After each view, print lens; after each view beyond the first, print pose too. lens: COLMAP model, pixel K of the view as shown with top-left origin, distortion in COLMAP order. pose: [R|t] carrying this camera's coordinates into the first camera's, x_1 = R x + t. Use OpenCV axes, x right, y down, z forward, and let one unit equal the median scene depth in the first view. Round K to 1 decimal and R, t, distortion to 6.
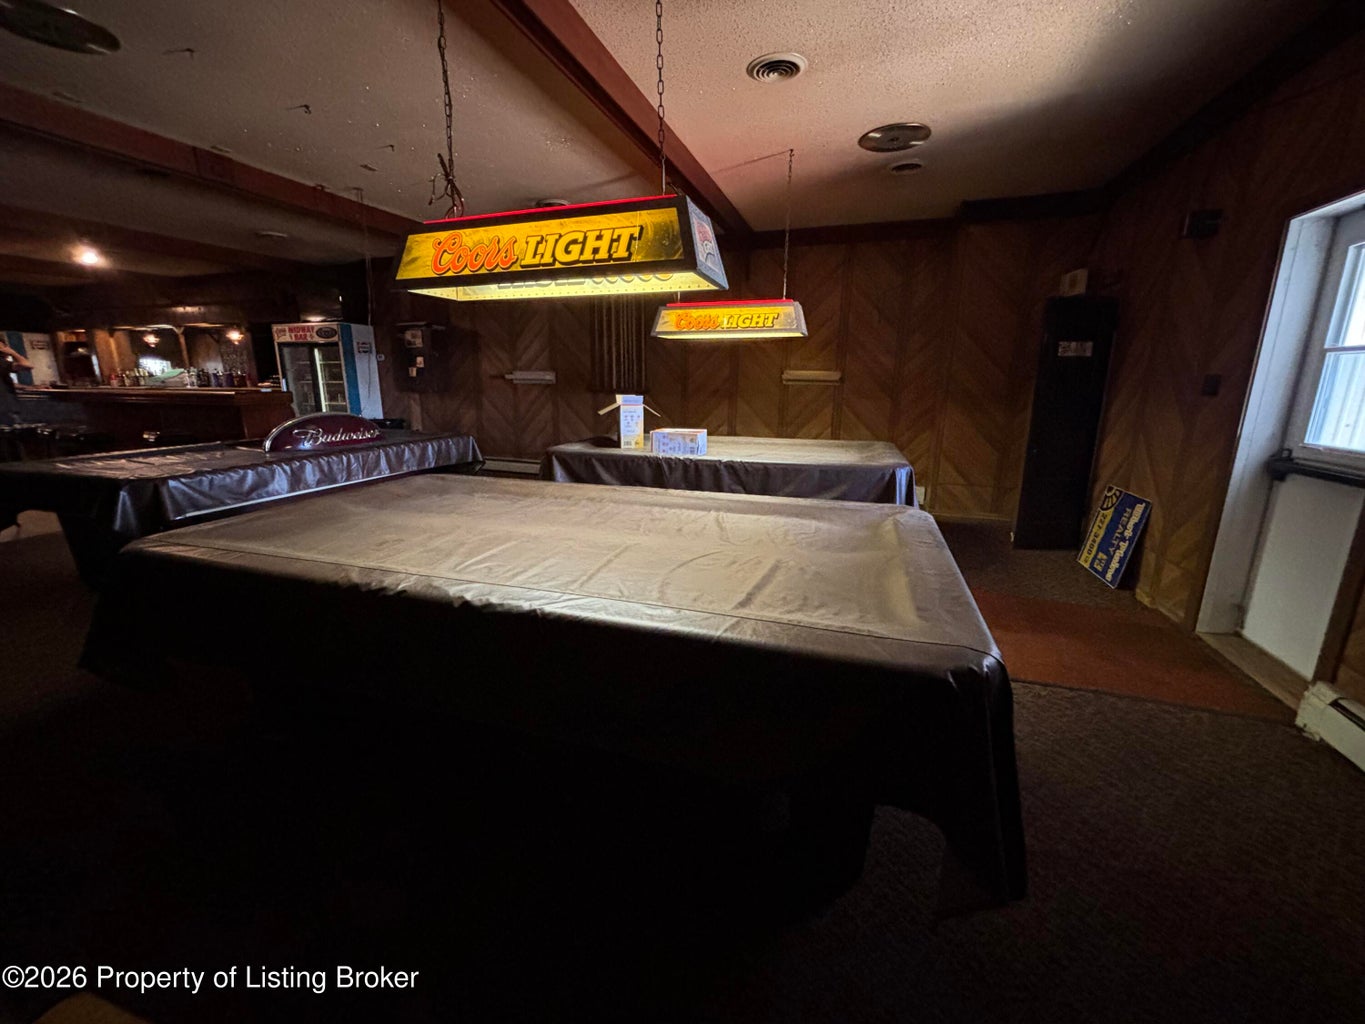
lens RADIAL K [[548.8, 0, 682.5], [0, 548.8, 512.0], [0, 0, 1]] dist [0.000575, -0.000102]
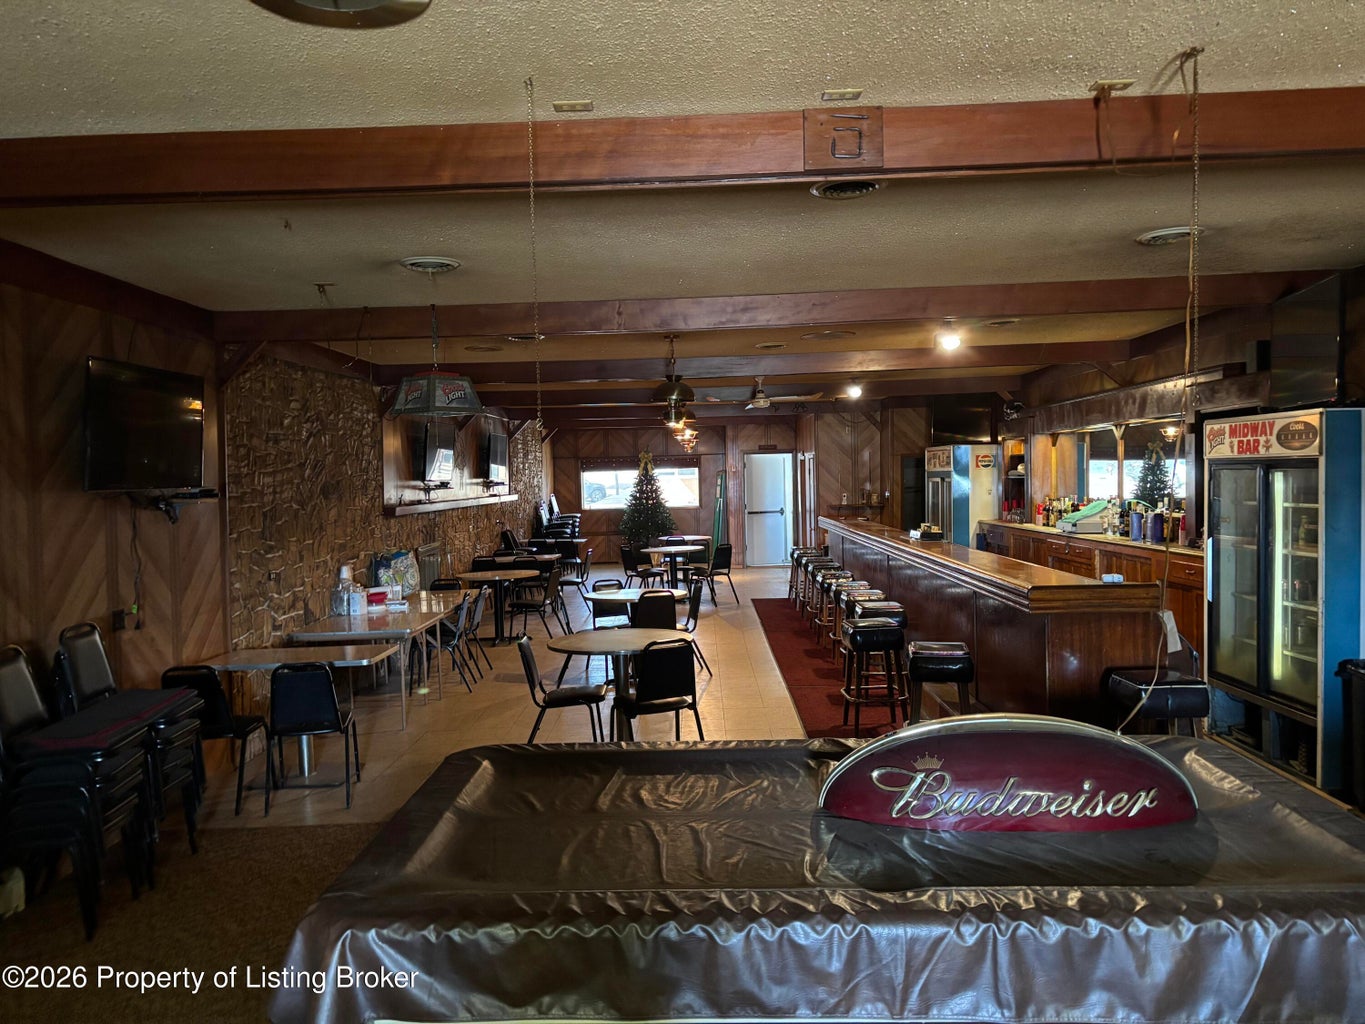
lens RADIAL K [[1021.9, 0, 682.5], [0, 1021.9, 512.0], [0, 0, 1]] dist [0.018712, -0.001837]
pose [[0.286248, 0.025708, -0.957810, -0.075899], [-0.206394, 0.977827, -0.035437, -0.200091], [0.935662, 0.207830, 0.285207, 0.496203]]
